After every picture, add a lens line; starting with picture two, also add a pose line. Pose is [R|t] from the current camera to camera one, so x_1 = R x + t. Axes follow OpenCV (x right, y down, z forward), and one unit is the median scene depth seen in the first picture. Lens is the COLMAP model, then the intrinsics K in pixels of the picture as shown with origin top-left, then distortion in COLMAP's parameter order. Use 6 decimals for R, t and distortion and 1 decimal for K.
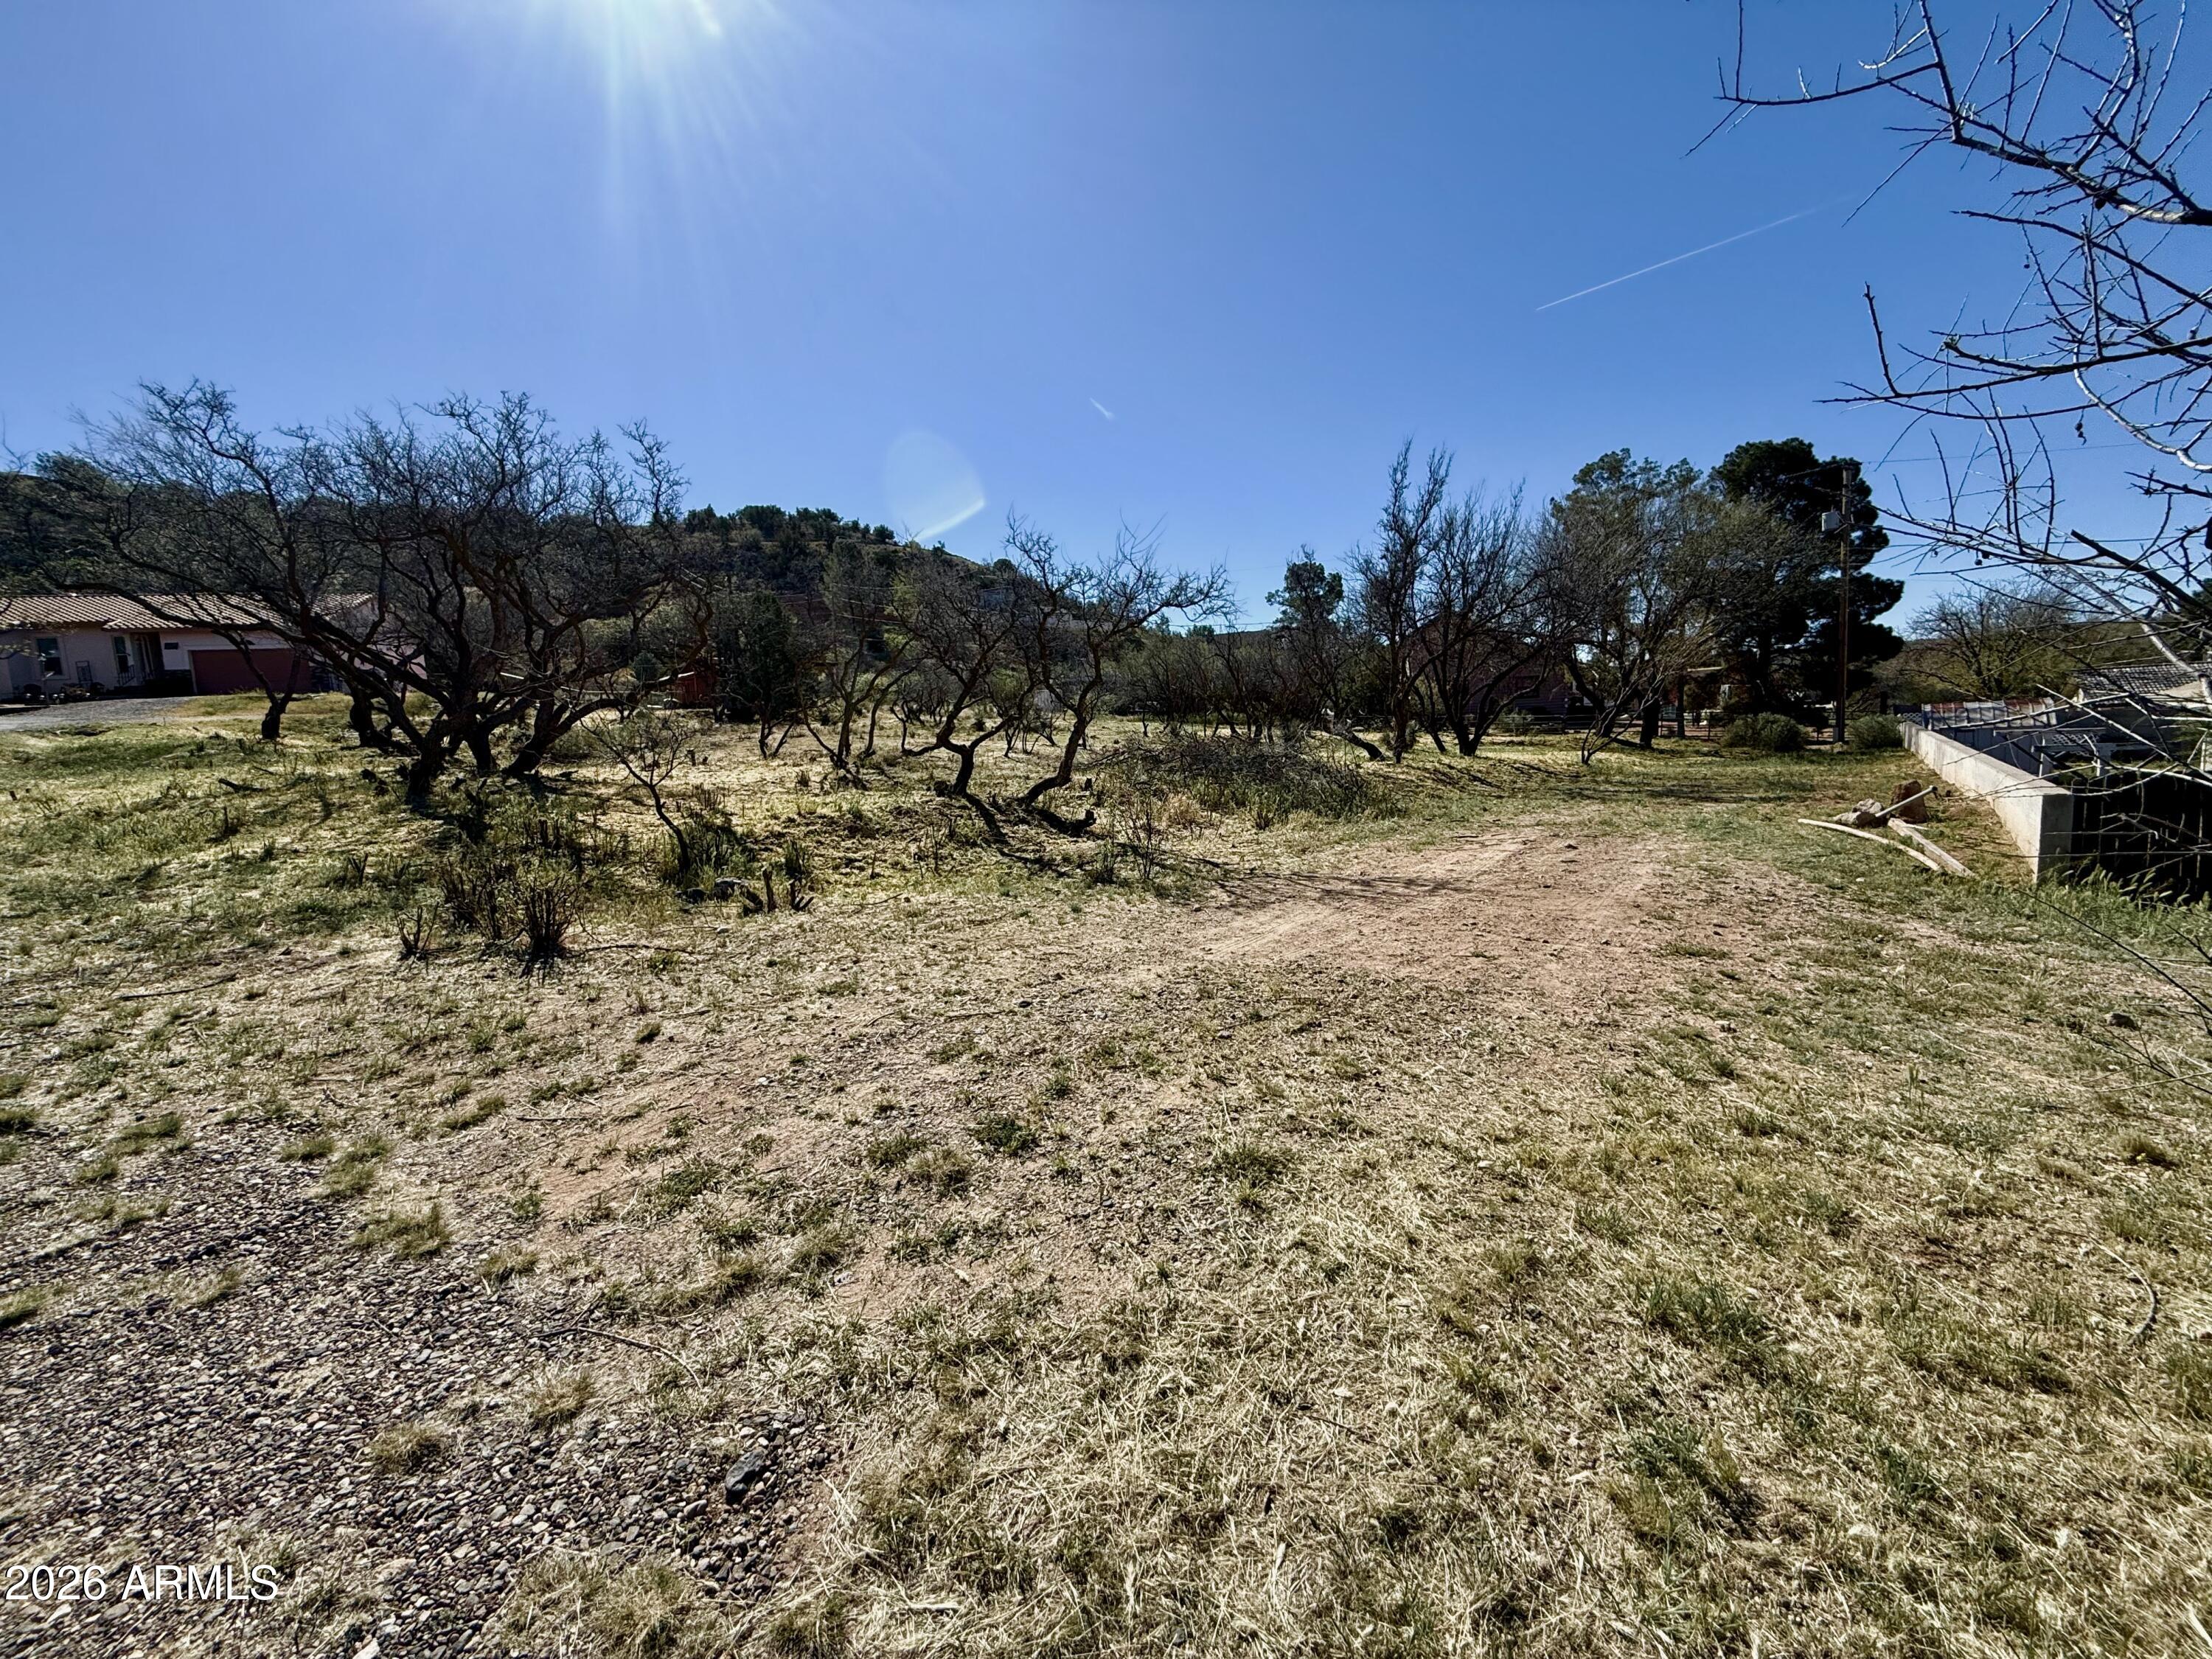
lens RADIAL K [[895.2, 0, 1110.5], [0, 895.2, 828.0], [0, 0, 1]] dist [-0.003568, -0.000255]
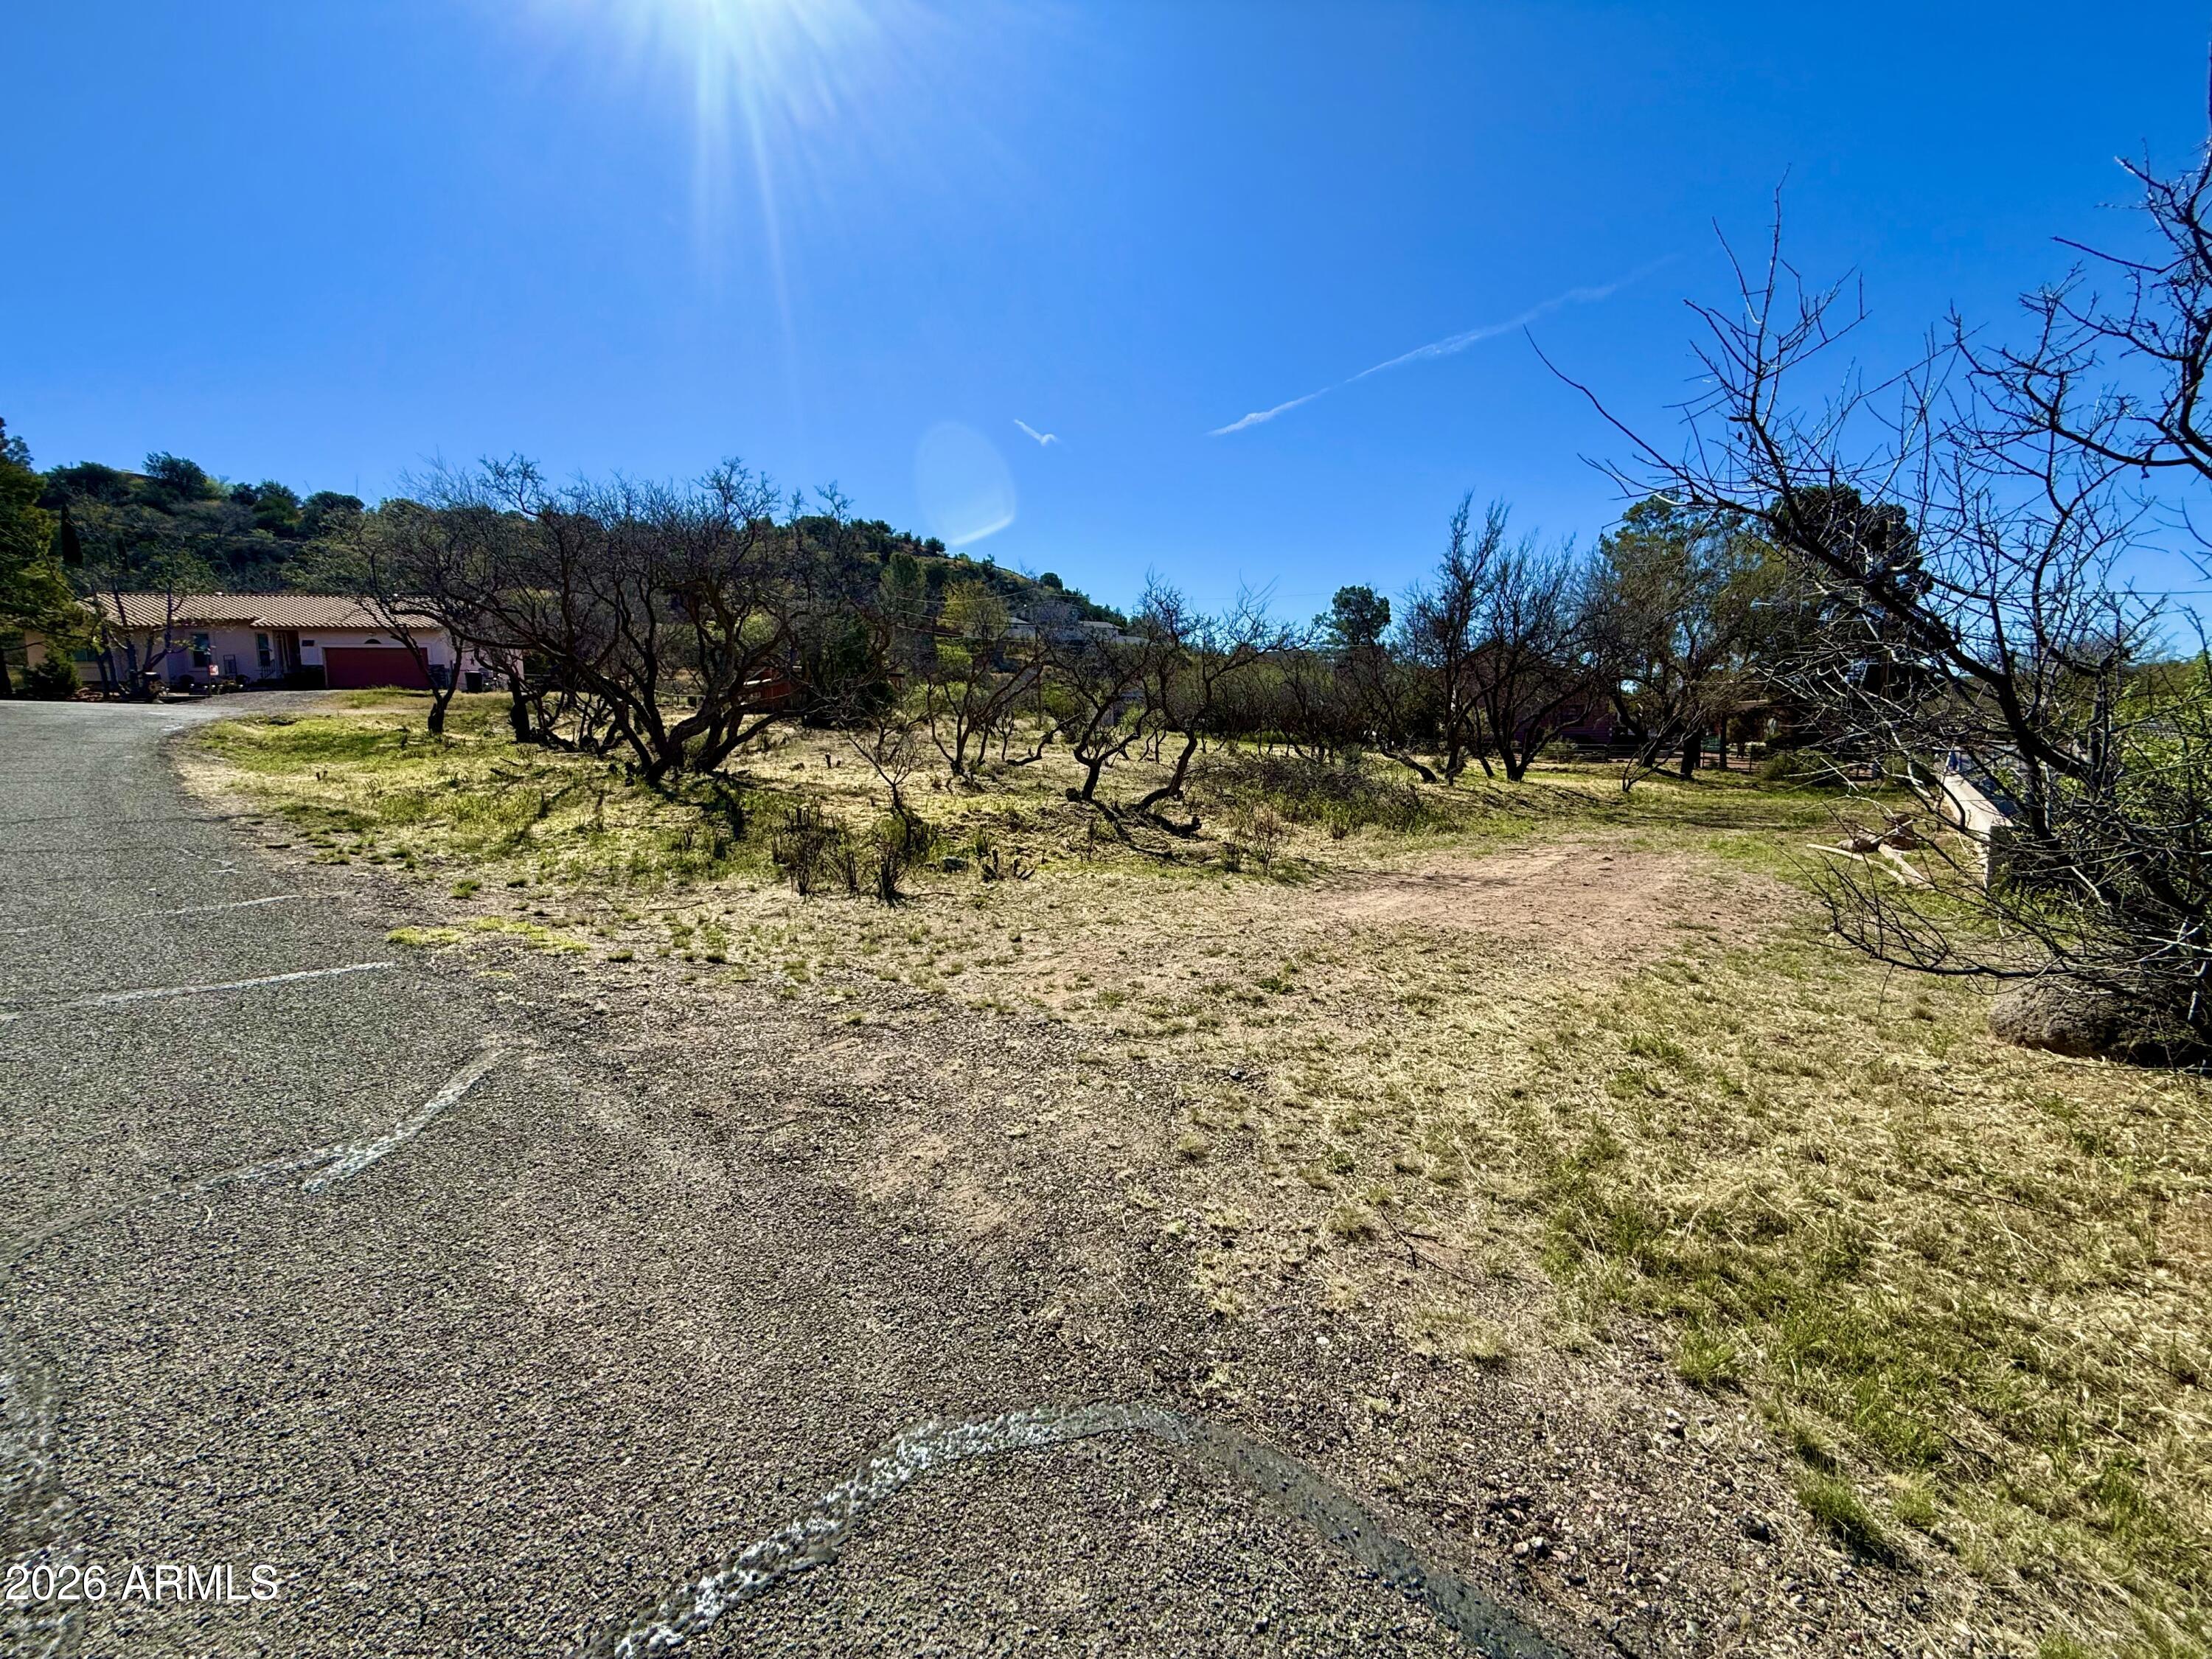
lens RADIAL K [[895.2, 0, 1107.1], [0, 895.2, 827.9], [0, 0, 1]] dist [-0.003568, -0.000255]
pose [[0.998642, 0.033552, -0.039854, -0.092606], [-0.034129, 0.999321, -0.013875, 0.015349], [0.039361, 0.015216, 0.999109, -0.191497]]
